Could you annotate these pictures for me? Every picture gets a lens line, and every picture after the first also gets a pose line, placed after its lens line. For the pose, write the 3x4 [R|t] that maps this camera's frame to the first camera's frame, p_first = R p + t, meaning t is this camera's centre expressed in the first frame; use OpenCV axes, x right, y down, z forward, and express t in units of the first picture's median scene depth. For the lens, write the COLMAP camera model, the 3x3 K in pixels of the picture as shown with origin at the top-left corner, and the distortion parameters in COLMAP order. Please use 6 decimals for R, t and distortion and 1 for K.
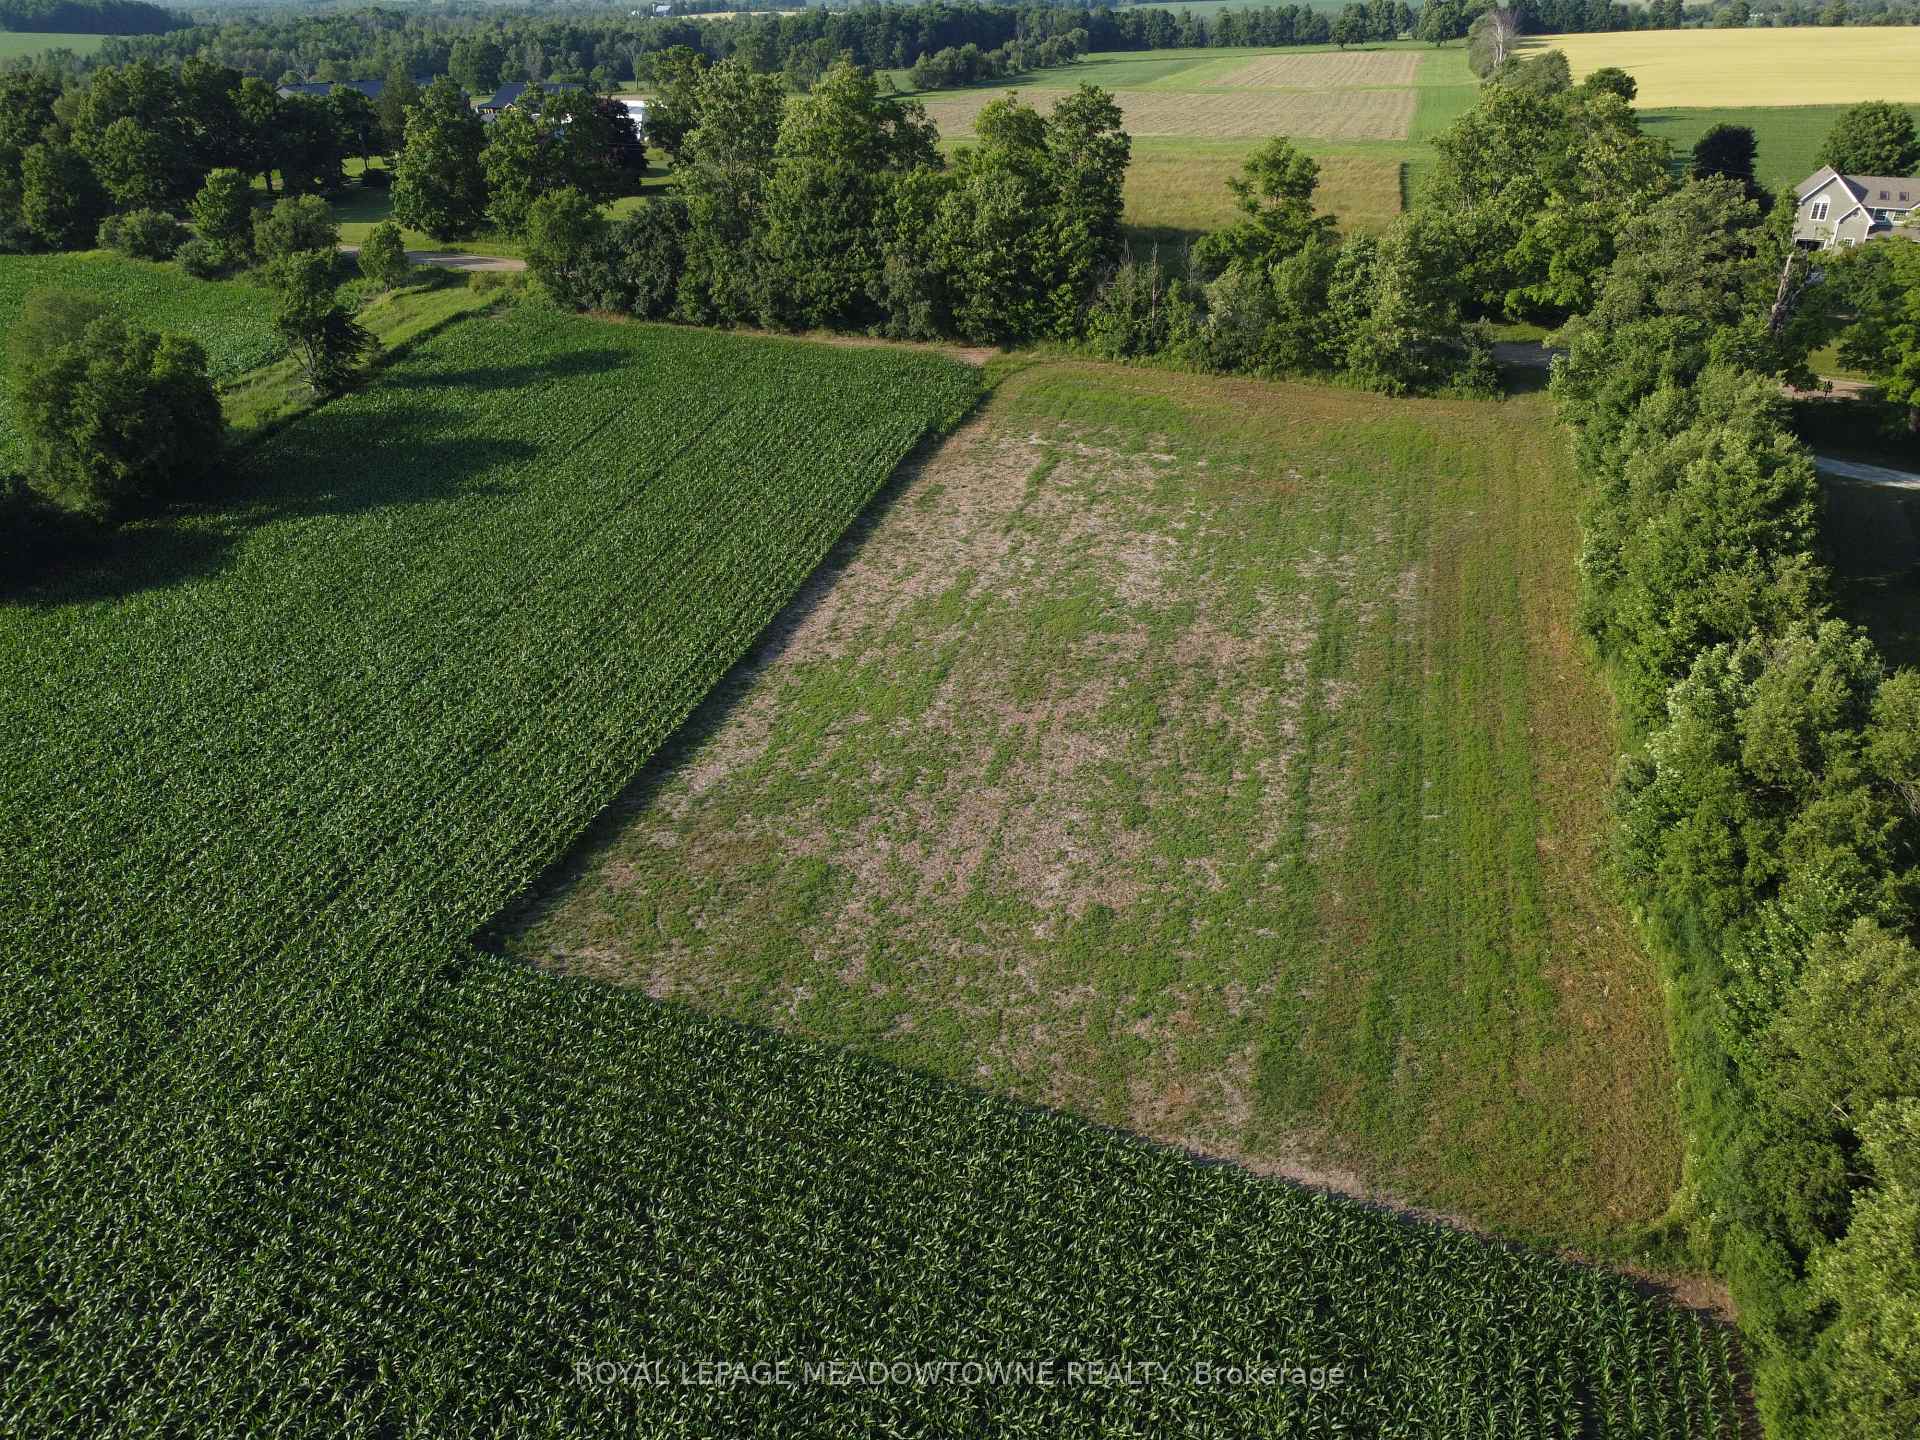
lens RADIAL K [[1446.9, 0, 963.5], [0, 1446.9, 719.9], [0, 0, 1]] dist [0.005347, -0.009446]
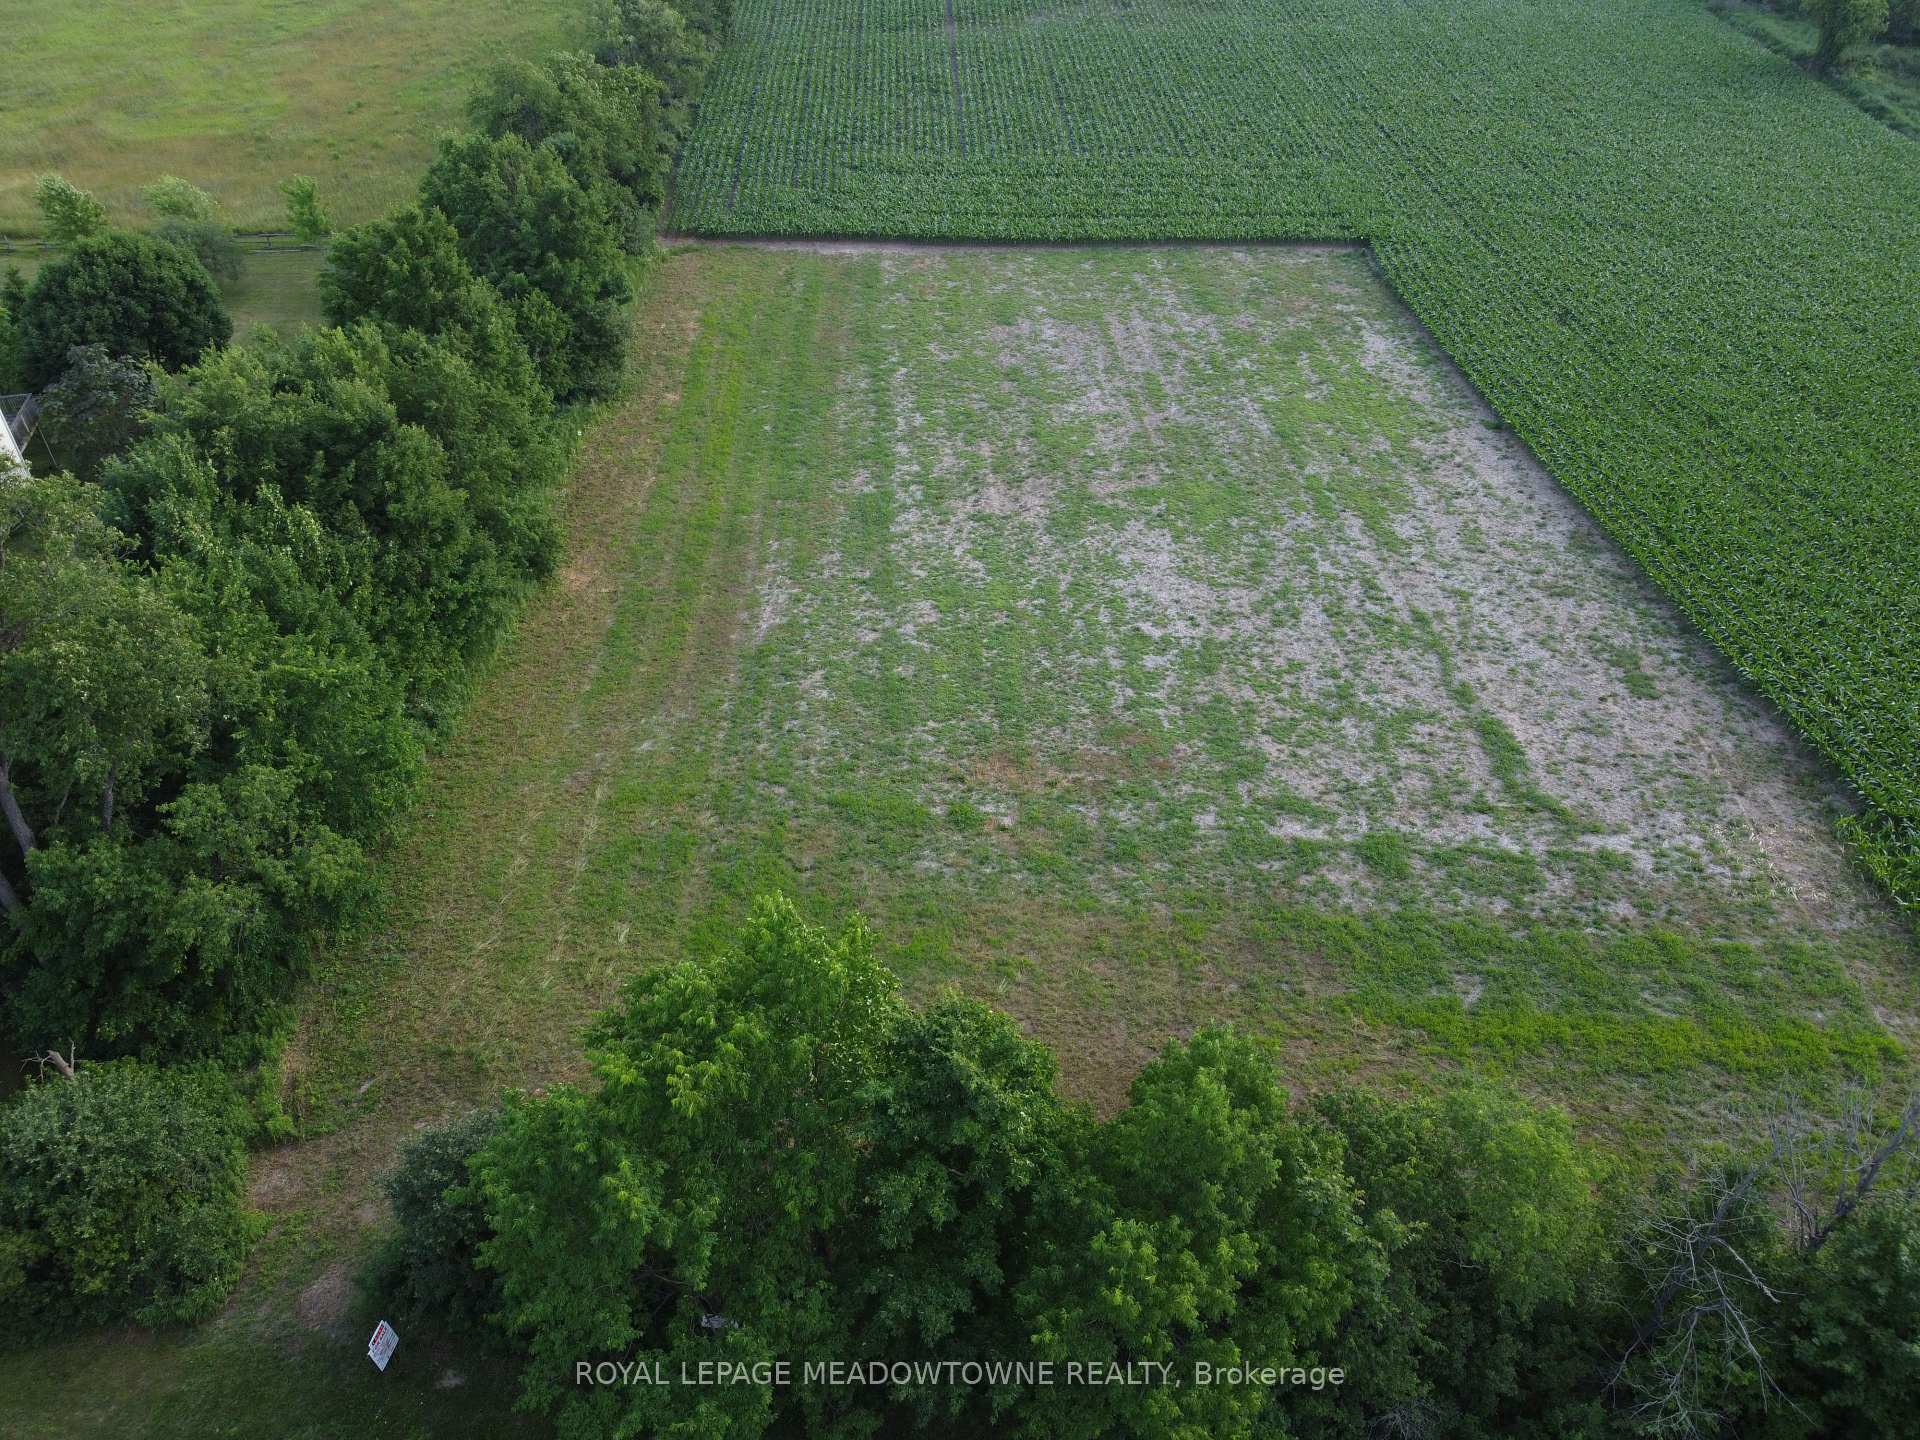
lens RADIAL K [[1446.9, 0, 957.5], [0, 1446.9, 718.2], [0, 0, 1]] dist [0.005347, -0.009446]
pose [[-0.947289, 0.206690, -0.244790, 0.324530], [-0.142204, 0.413413, 0.899371, -0.553598], [0.287091, 0.886775, -0.362229, 1.062528]]
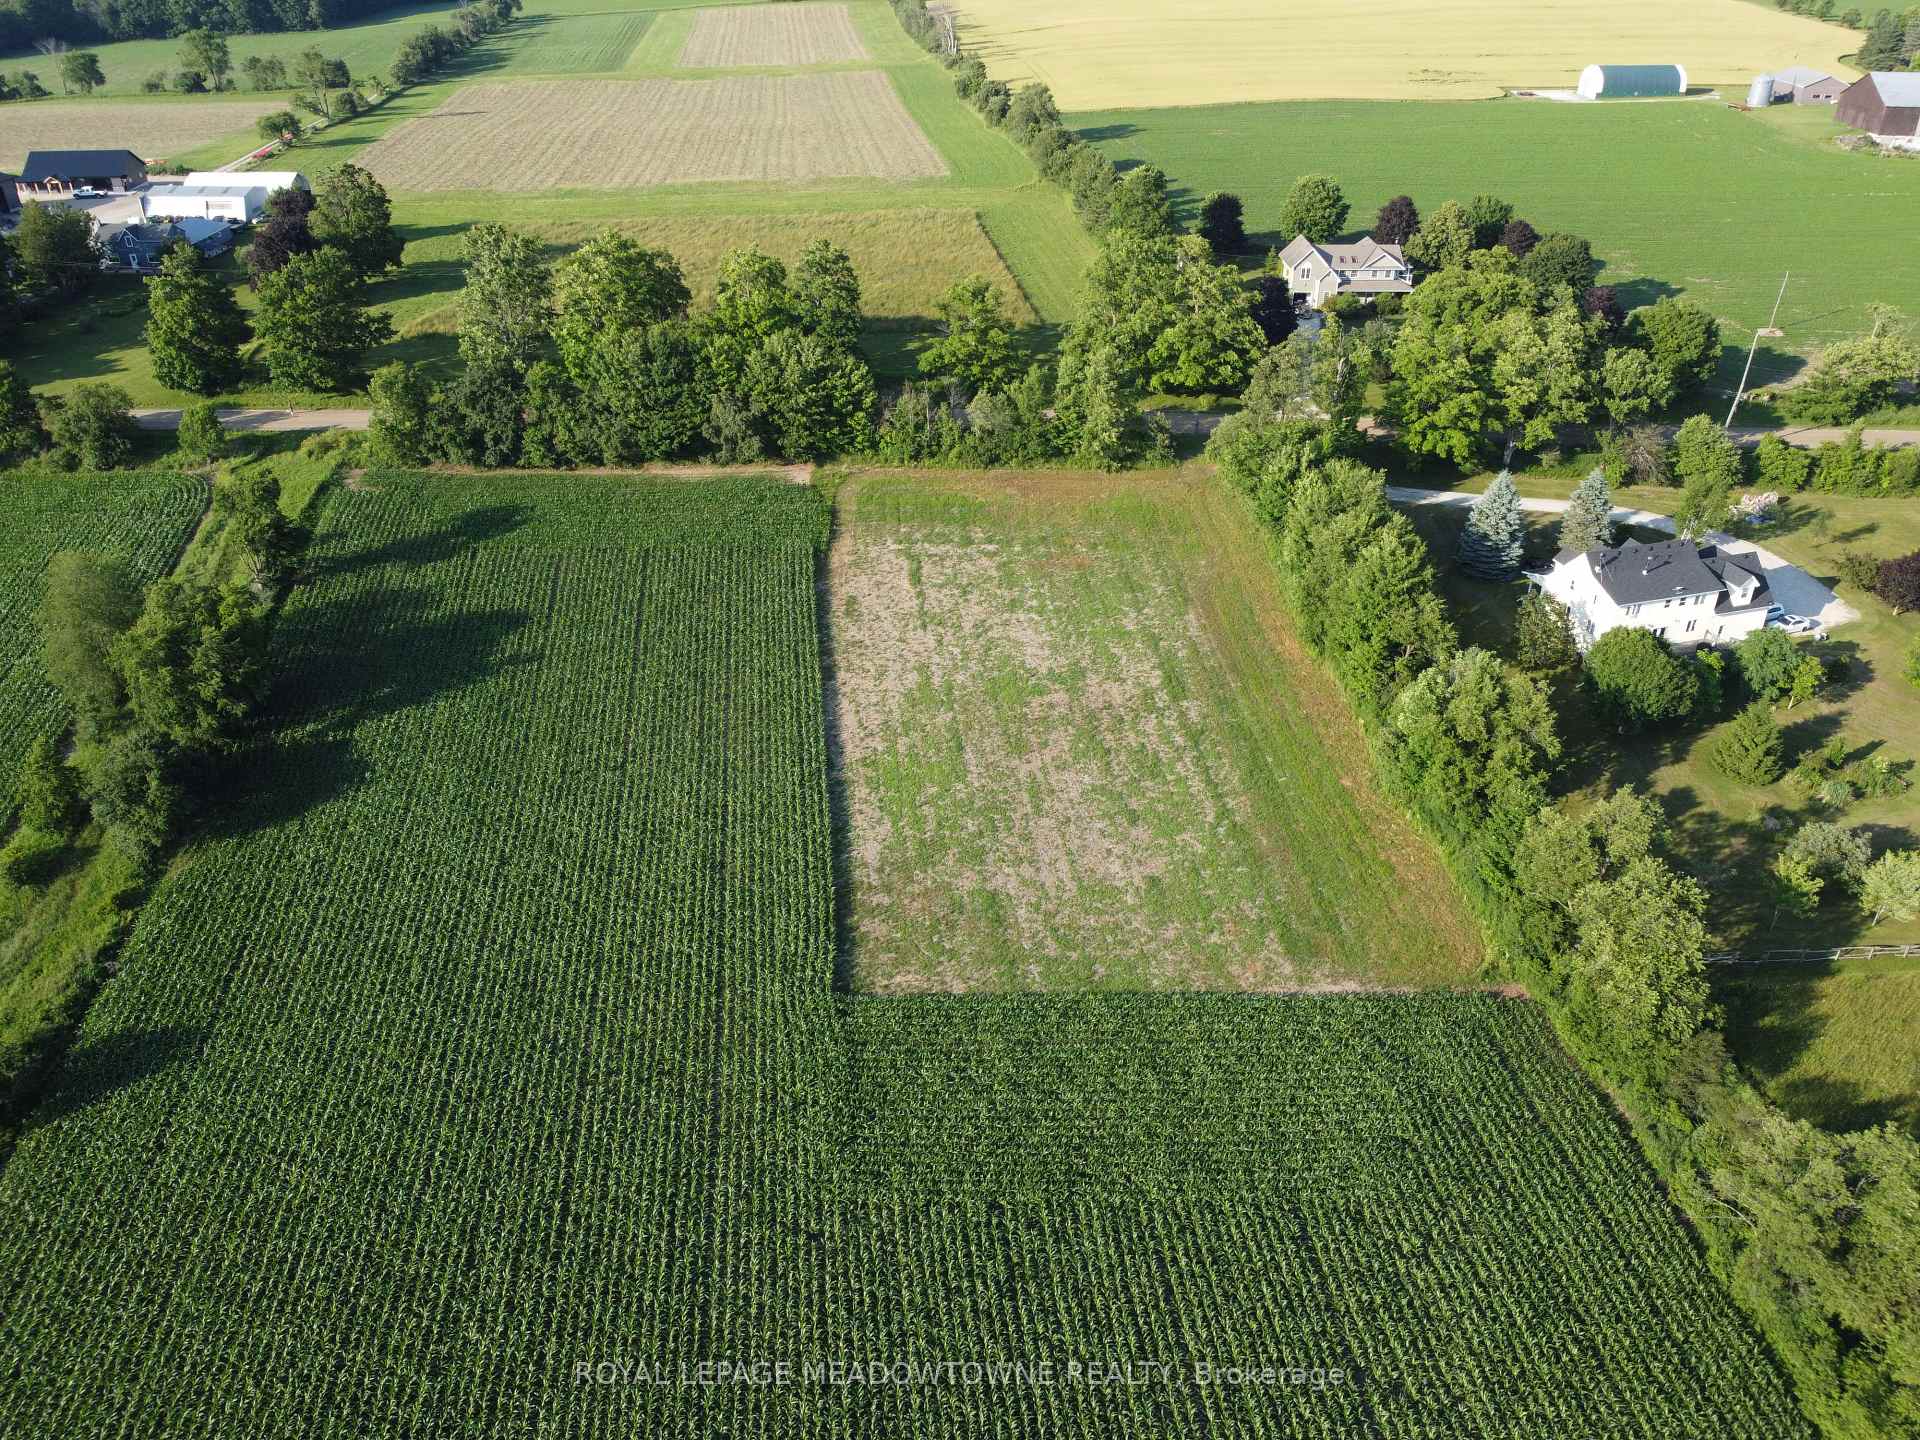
lens RADIAL K [[1446.9, 0, 960.3], [0, 1446.9, 714.7], [0, 0, 1]] dist [0.005347, -0.009446]
pose [[0.919876, -0.202557, 0.335855, -0.387282], [0.178653, 0.978719, 0.100961, -0.163465], [-0.349158, -0.032870, 0.936487, -0.320236]]
